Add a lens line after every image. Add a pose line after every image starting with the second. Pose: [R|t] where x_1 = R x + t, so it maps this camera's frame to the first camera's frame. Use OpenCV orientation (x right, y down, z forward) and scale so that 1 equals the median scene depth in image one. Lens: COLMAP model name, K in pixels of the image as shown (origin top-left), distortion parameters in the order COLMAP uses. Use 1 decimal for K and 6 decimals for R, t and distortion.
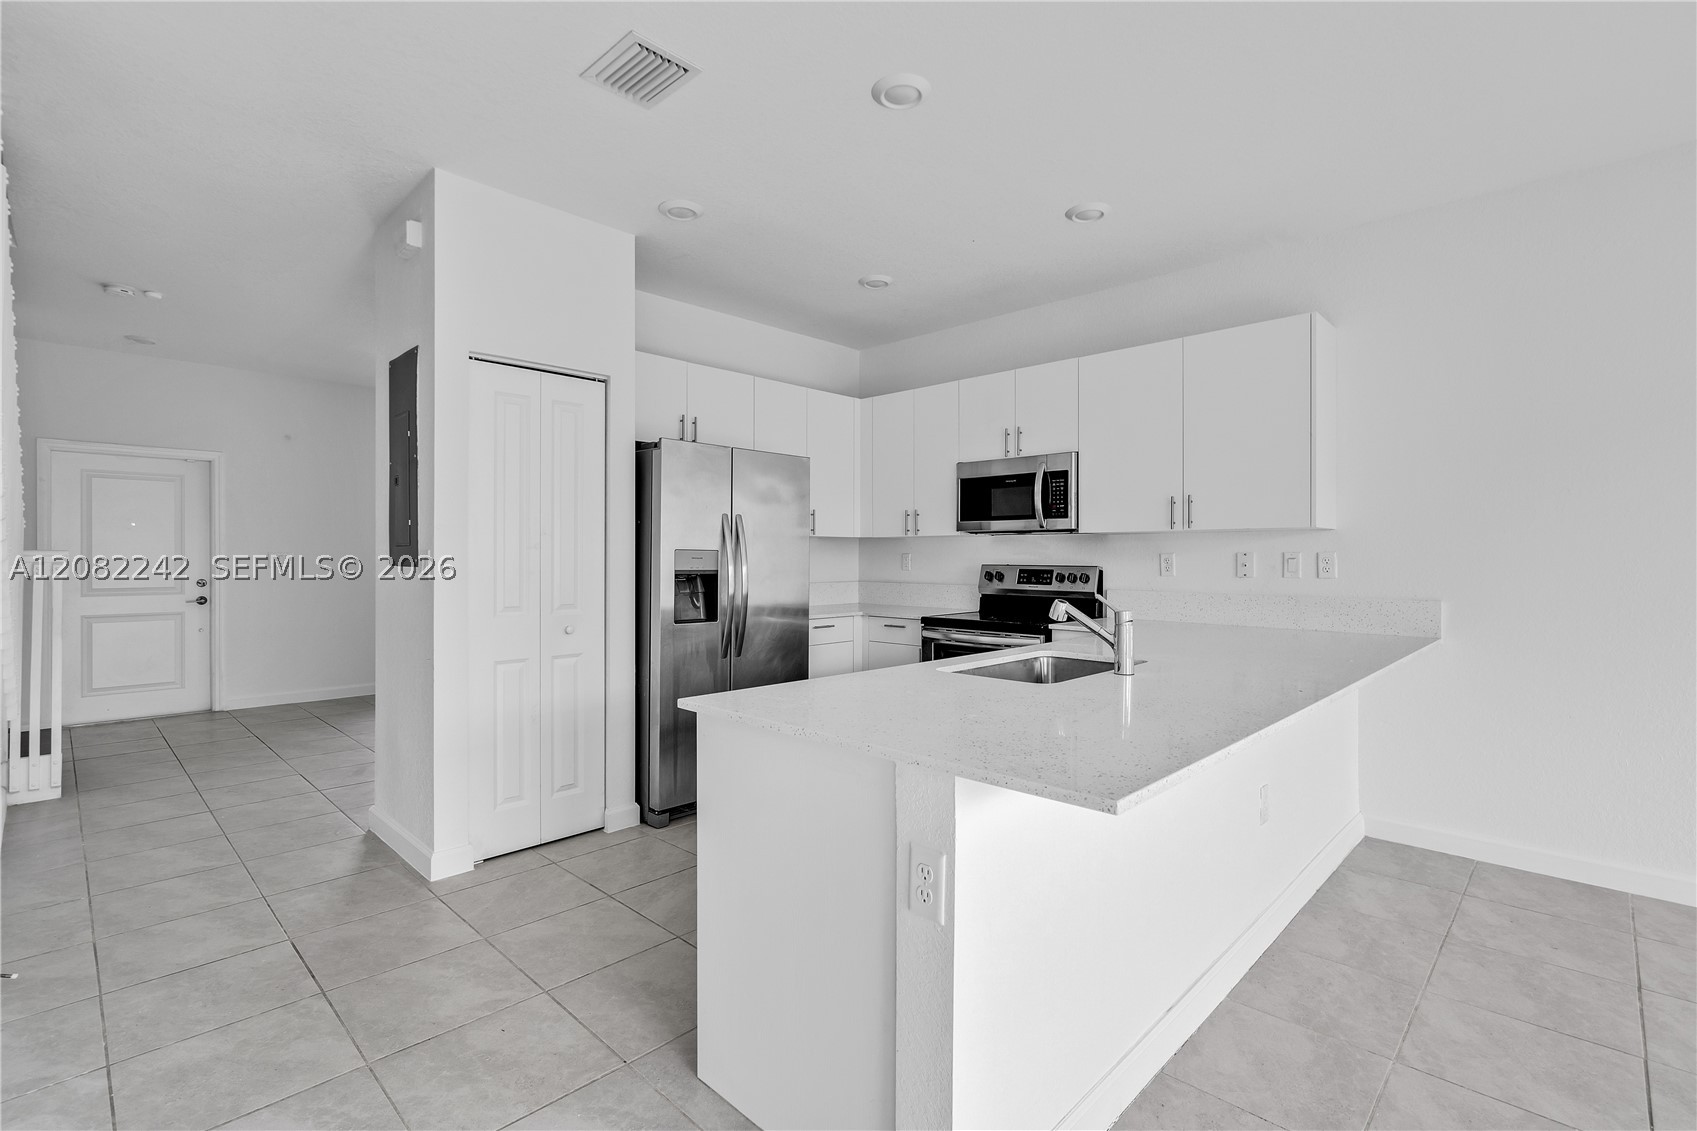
lens RADIAL K [[785.9, 0, 854.7], [0, 785.9, 559.1], [0, 0, 1]] dist [0.005228, -0.000147]
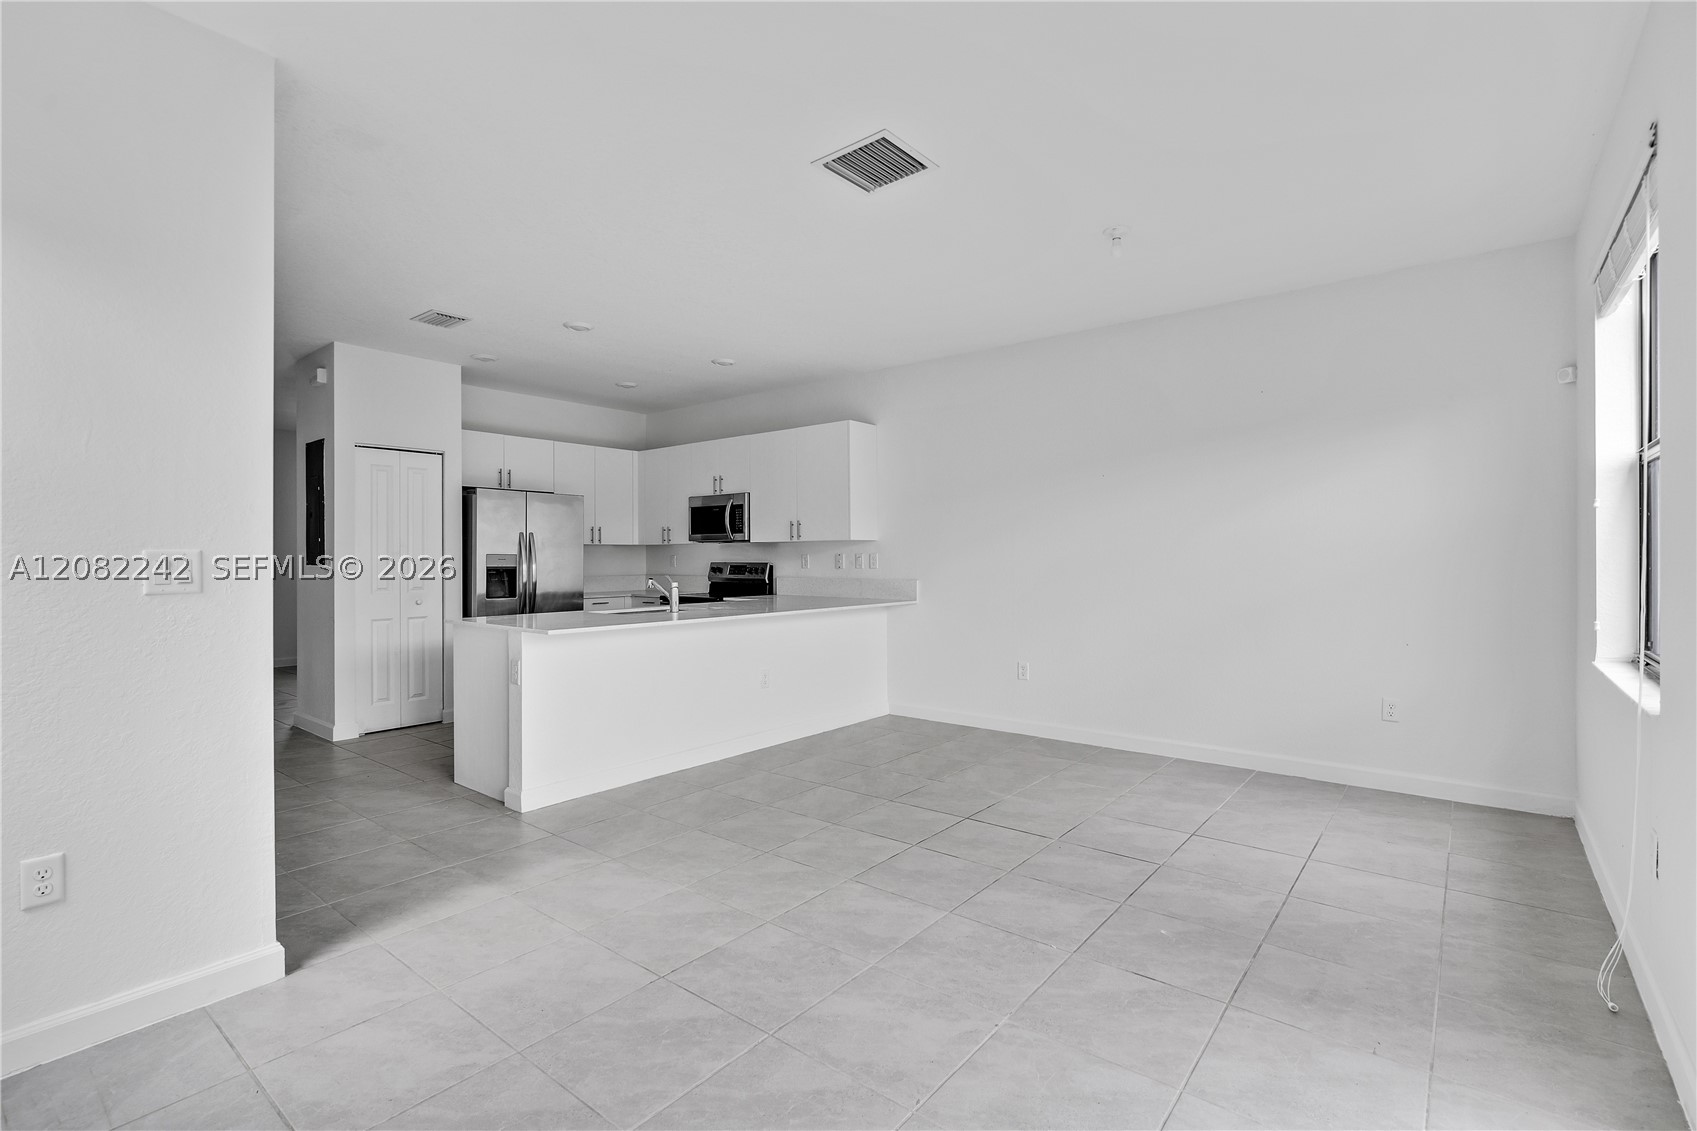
lens RADIAL K [[785.9, 0, 843.8], [0, 785.9, 559.8], [0, 0, 1]] dist [0.005228, -0.000147]
pose [[0.997163, -0.007774, 0.074874, 0.356566], [0.008044, 0.999962, -0.003310, 0.009678], [-0.074846, 0.003903, 0.997187, -0.638508]]
